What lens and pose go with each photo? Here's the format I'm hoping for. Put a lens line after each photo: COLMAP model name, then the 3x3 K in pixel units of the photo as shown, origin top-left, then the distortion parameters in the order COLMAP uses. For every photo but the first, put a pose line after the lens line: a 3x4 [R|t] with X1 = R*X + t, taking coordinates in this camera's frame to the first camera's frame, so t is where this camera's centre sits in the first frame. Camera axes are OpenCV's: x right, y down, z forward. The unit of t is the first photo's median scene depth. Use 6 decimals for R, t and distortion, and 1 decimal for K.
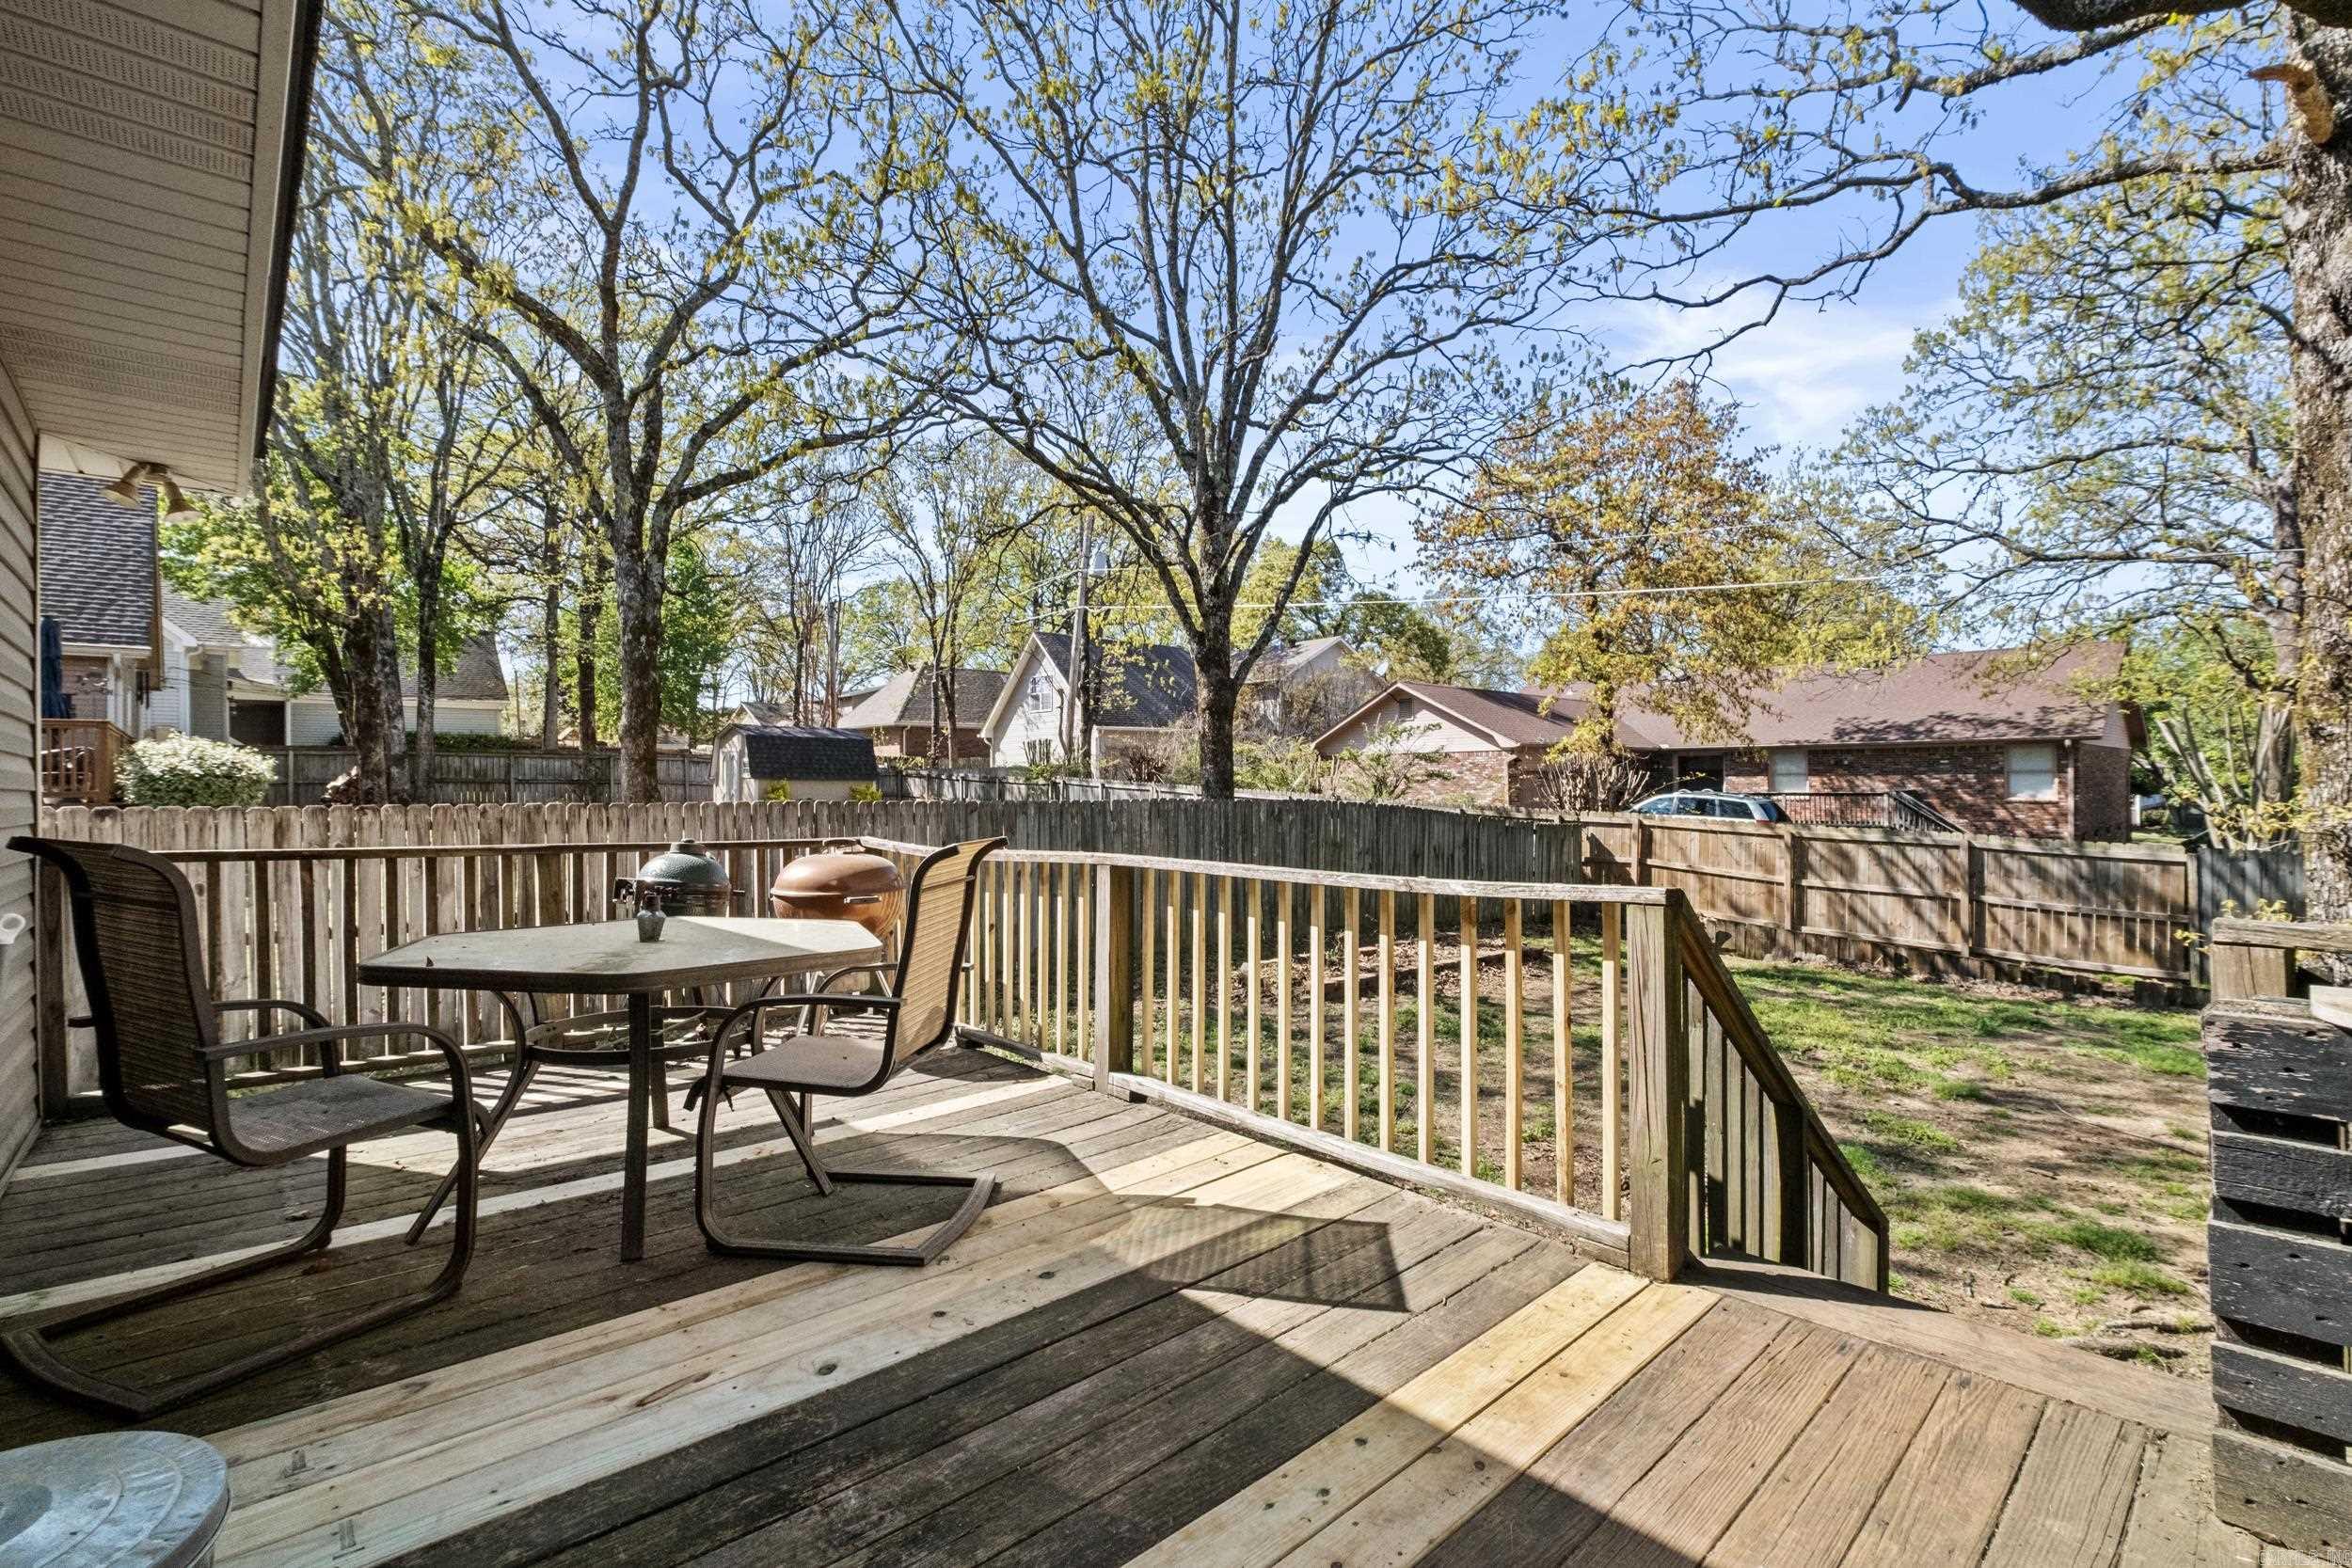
lens RADIAL K [[1038.3, 0, 1176.0], [0, 1038.3, 784.0], [0, 0, 1]] dist [-0.008143, 0.000202]
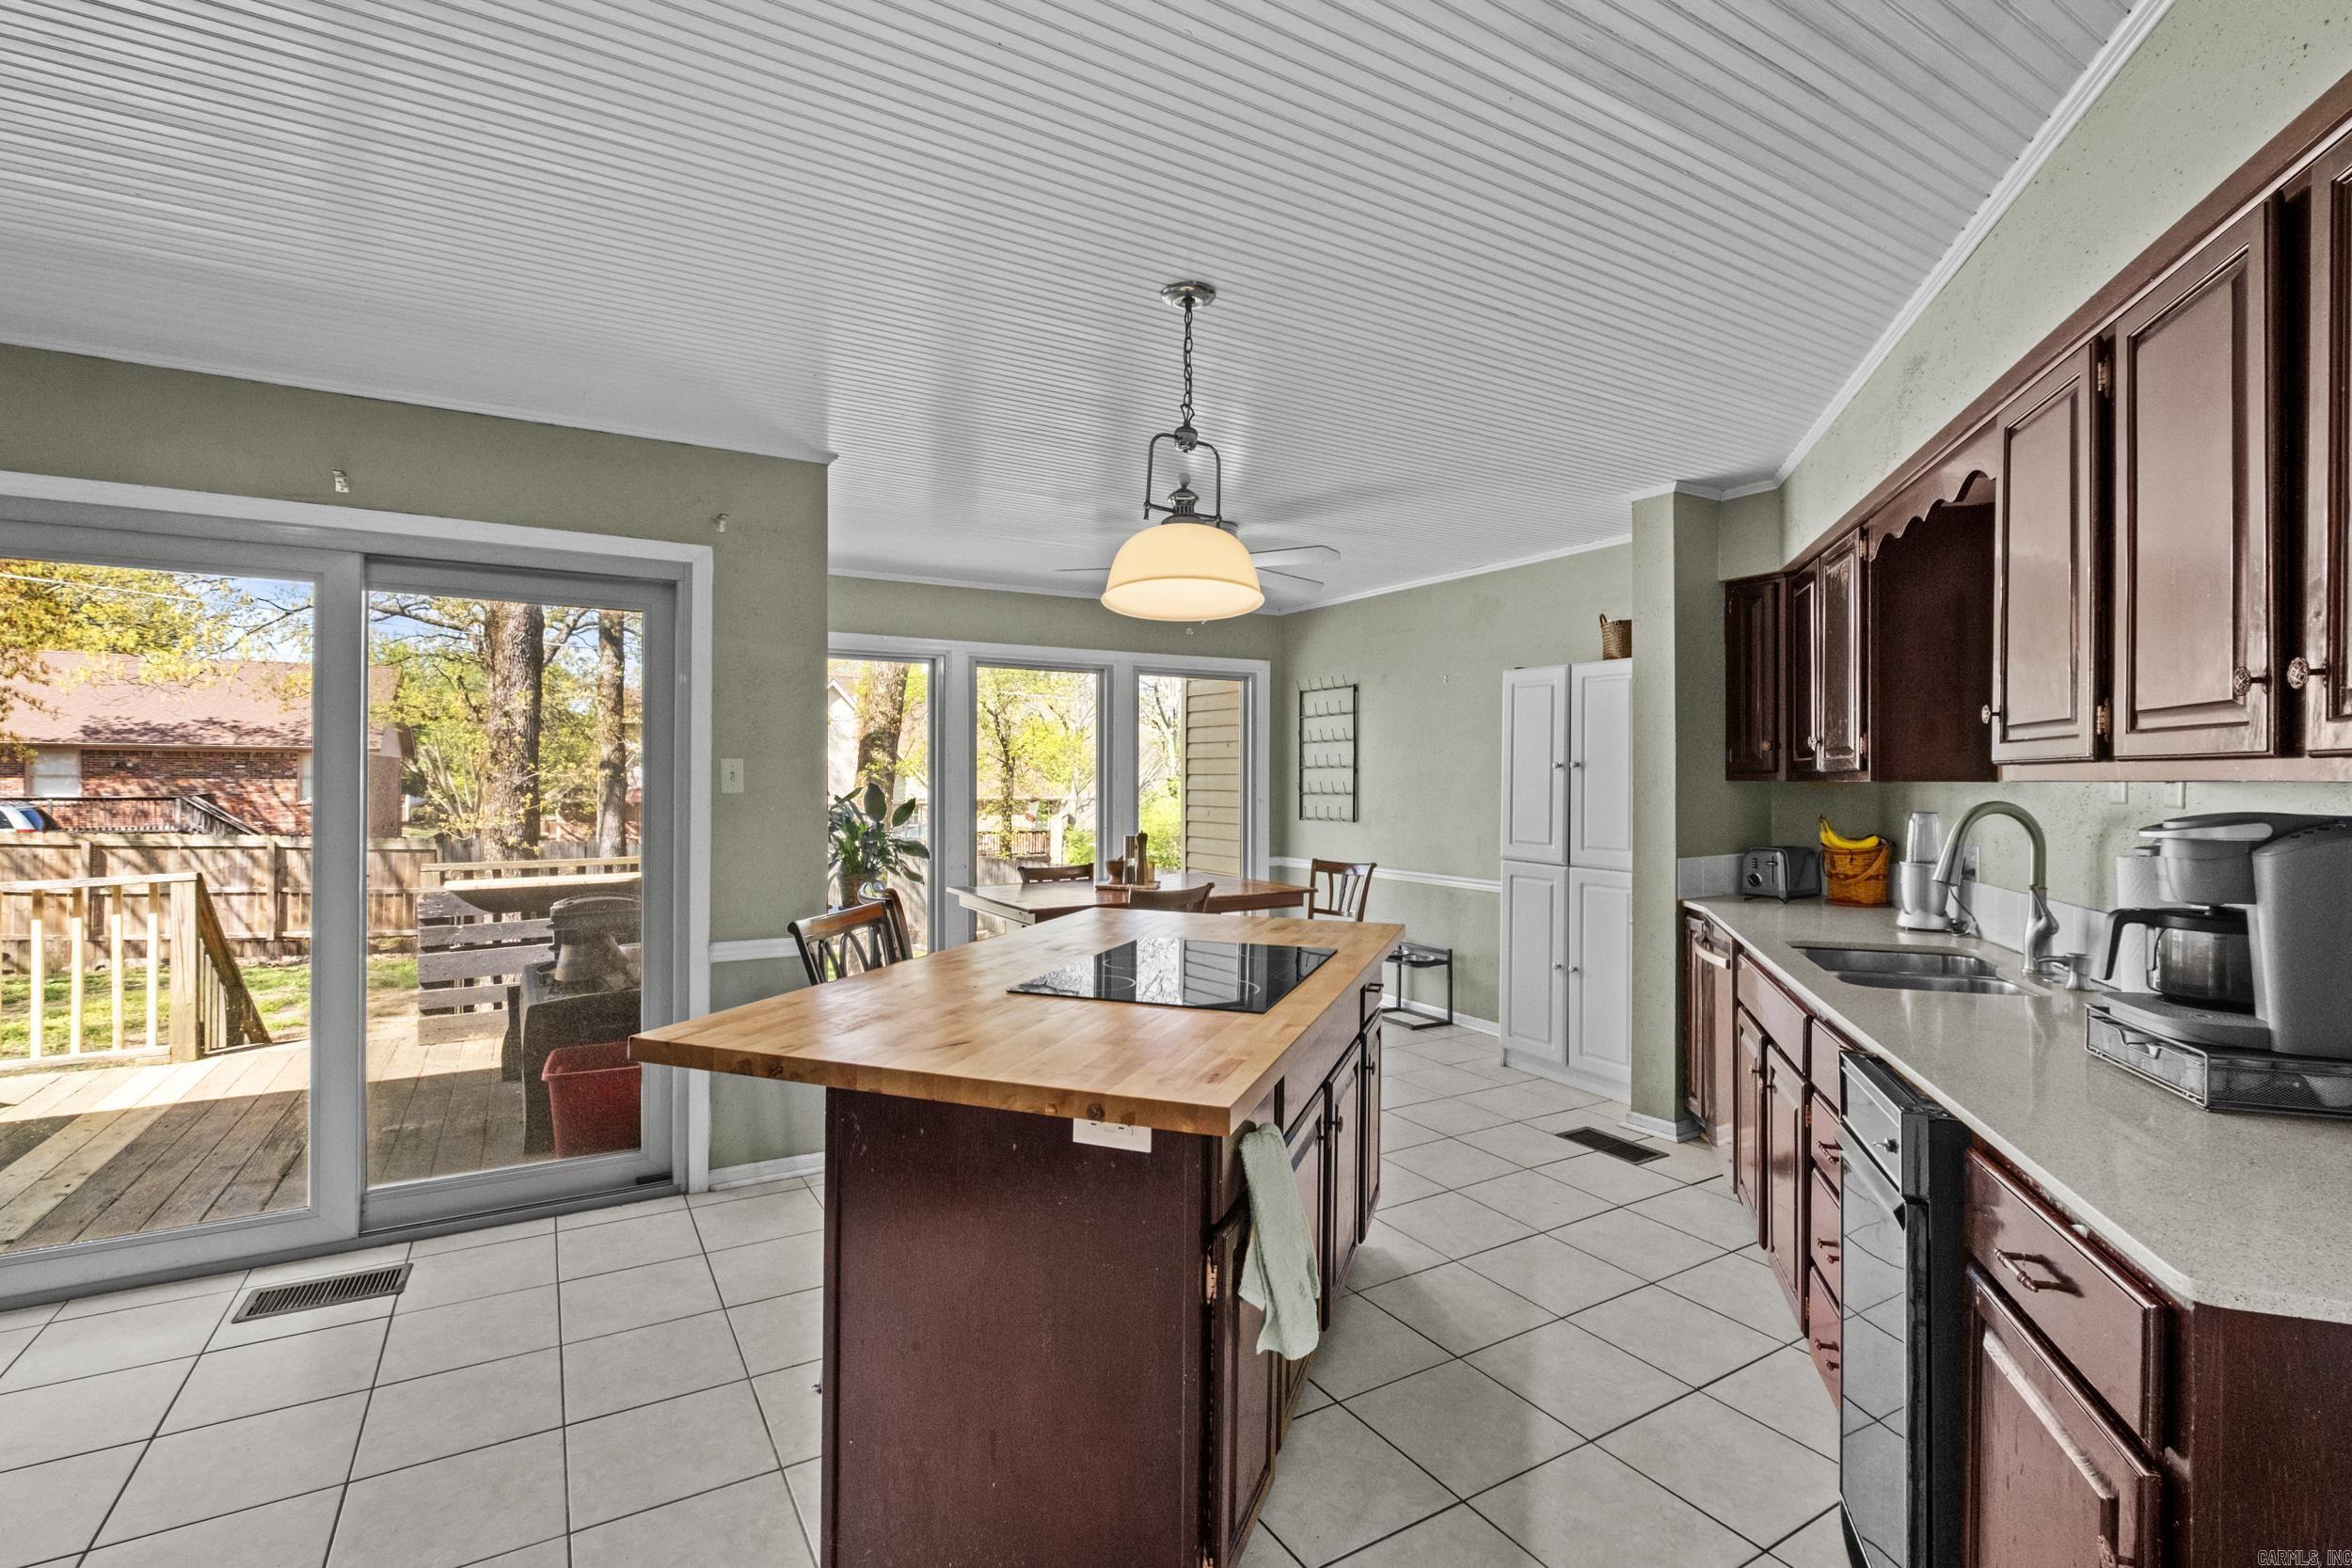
lens RADIAL K [[1061.3, 0, 1167.0], [0, 1061.3, 773.7], [0, 0, 1]] dist [-0.016176, -0.000225]
pose [[0.194928, 0.011742, 0.980747, -0.116215], [-0.005606, 0.999925, -0.010857, -0.008289], [-0.980801, -0.003382, 0.194979, -0.127235]]
